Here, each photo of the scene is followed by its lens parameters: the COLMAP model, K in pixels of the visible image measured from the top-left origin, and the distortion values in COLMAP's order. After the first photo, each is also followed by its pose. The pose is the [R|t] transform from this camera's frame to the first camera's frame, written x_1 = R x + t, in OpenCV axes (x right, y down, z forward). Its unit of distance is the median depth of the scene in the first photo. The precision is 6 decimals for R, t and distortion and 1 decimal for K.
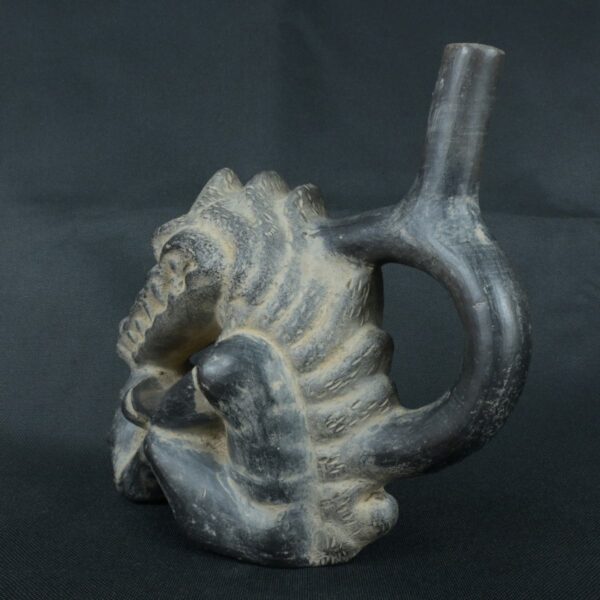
lens RADIAL K [[682.5, 0, 300.0], [0, 682.5, 300.0], [0, 0, 1]] dist [0.006493, -0.008627]
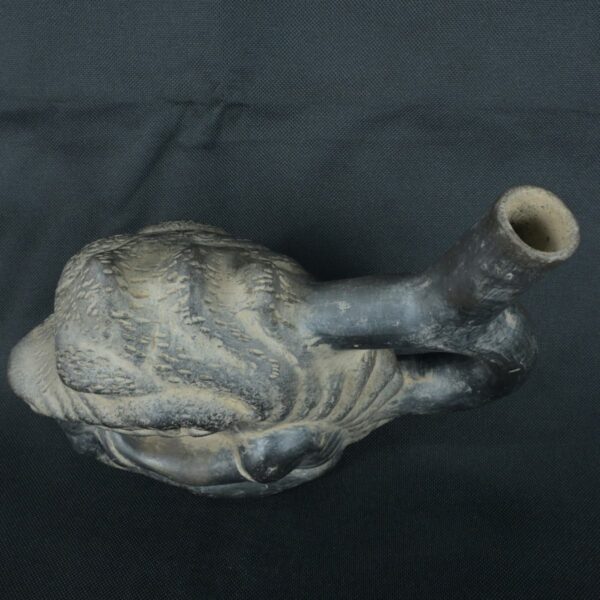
lens RADIAL K [[682.5, 0, 300.0], [0, 682.5, 300.0], [0, 0, 1]] dist [0.006493, -0.008627]
pose [[0.760775, -0.614513, 0.208793, -0.147831], [0.114604, 0.443849, 0.888743, -0.929920], [-0.638817, -0.652205, 0.408095, 0.715864]]
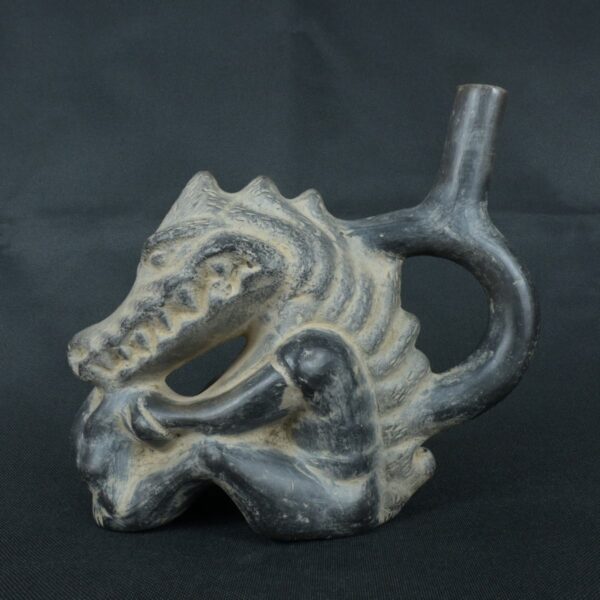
lens RADIAL K [[682.5, 0, 300.0], [0, 682.5, 300.0], [0, 0, 1]] dist [0.006493, -0.008627]
pose [[0.787244, -0.077364, 0.611769, -0.766586], [0.085533, 0.996208, 0.015913, -0.012937], [-0.610681, 0.039799, 0.790876, 0.169746]]
